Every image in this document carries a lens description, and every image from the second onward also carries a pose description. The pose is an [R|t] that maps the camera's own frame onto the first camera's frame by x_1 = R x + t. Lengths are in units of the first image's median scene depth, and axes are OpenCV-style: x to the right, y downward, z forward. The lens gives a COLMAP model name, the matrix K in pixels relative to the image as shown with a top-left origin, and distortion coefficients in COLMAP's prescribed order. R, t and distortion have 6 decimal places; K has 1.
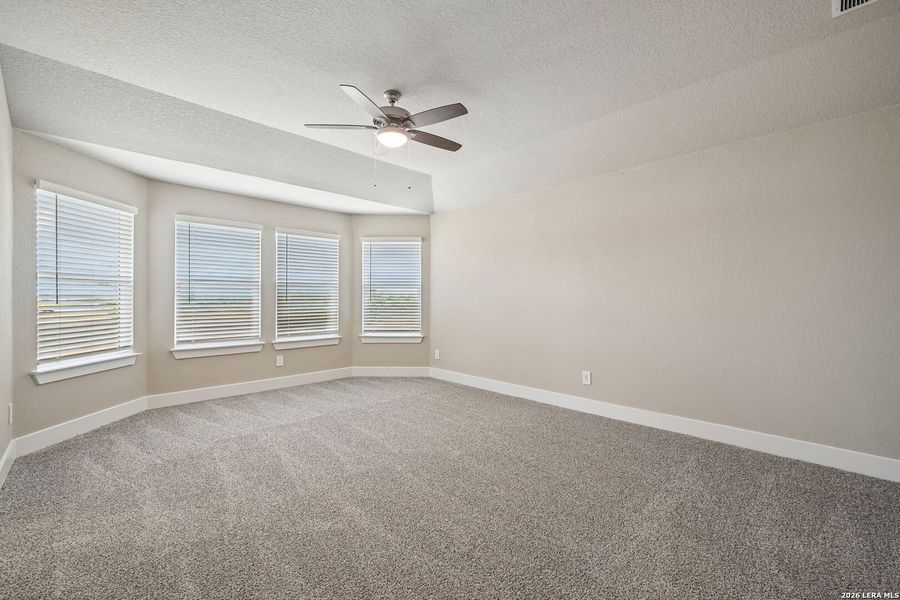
lens RADIAL K [[376.9, 0, 450.0], [0, 376.9, 300.0], [0, 0, 1]] dist [-0.000503, 0.000349]
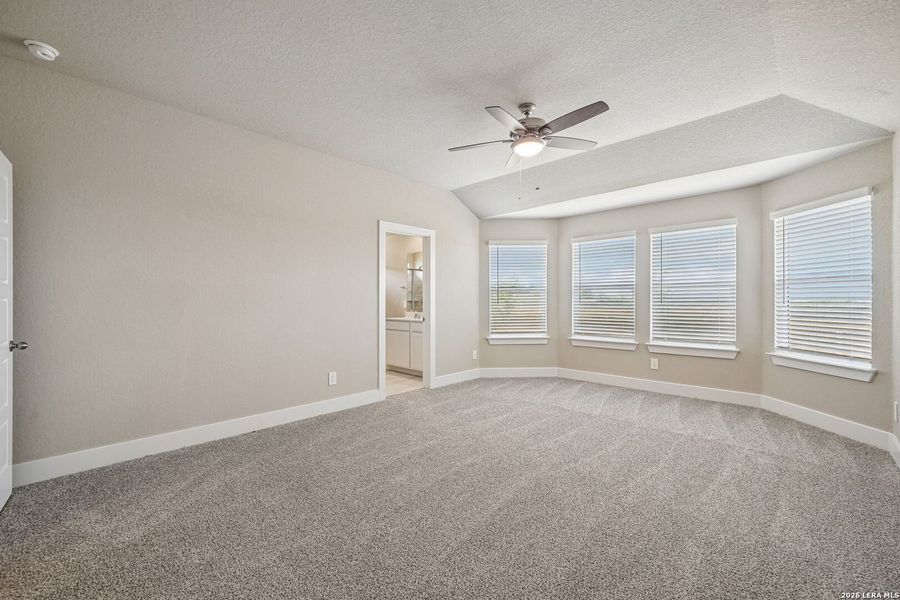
lens RADIAL K [[376.9, 0, 450.0], [0, 376.9, 300.0], [0, 0, 1]] dist [-0.000503, 0.000349]
pose [[0.018370, -0.001772, -0.999830, 0.583209], [-0.001533, 0.999997, -0.001801, -0.002867], [0.999830, 0.001565, 0.018367, 0.501563]]
